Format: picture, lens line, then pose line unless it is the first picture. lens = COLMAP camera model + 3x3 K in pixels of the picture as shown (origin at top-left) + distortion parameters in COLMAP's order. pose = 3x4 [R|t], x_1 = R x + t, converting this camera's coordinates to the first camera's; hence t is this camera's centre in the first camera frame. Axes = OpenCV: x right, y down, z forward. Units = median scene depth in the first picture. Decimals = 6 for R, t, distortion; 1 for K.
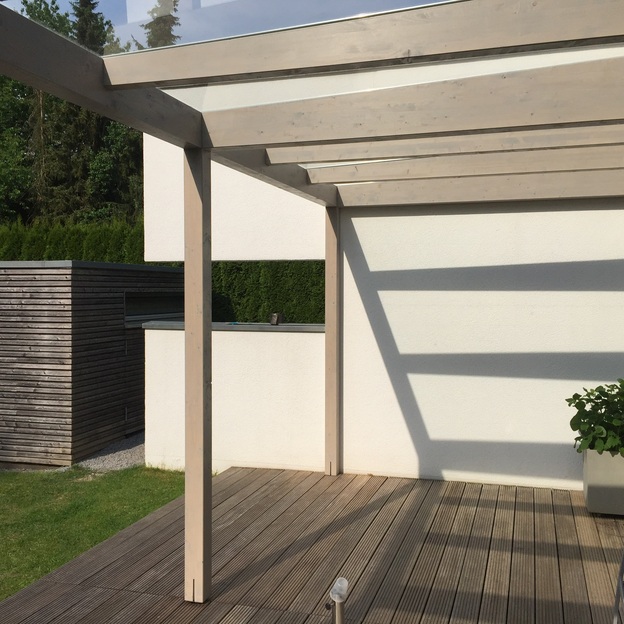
lens RADIAL K [[785.5, 0, 312.0], [0, 785.5, 312.0], [0, 0, 1]] dist [0.000249, -0.013724]
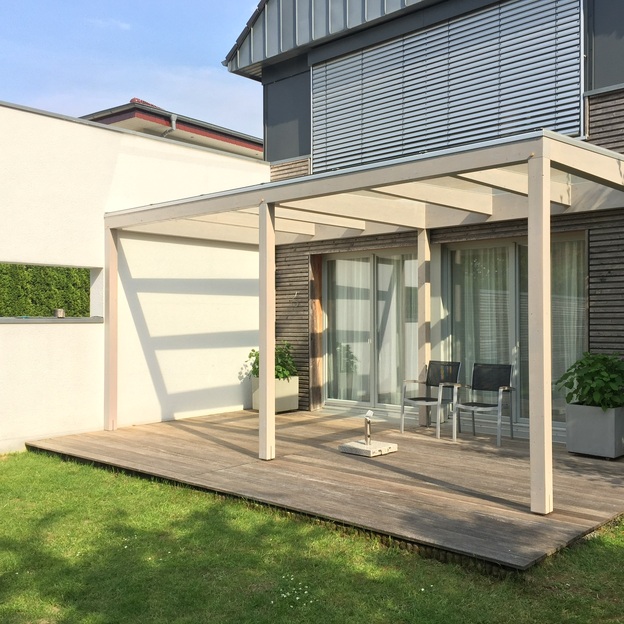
lens RADIAL K [[748.8, 0, 312.0], [0, 748.8, 312.0], [0, 0, 1]] dist [0.025356, 0.072289]
pose [[0.445084, 0.007028, 0.895461, -0.983759], [0.032829, 0.999169, -0.024159, 0.050942], [-0.894887, 0.040150, 0.444484, 0.124344]]
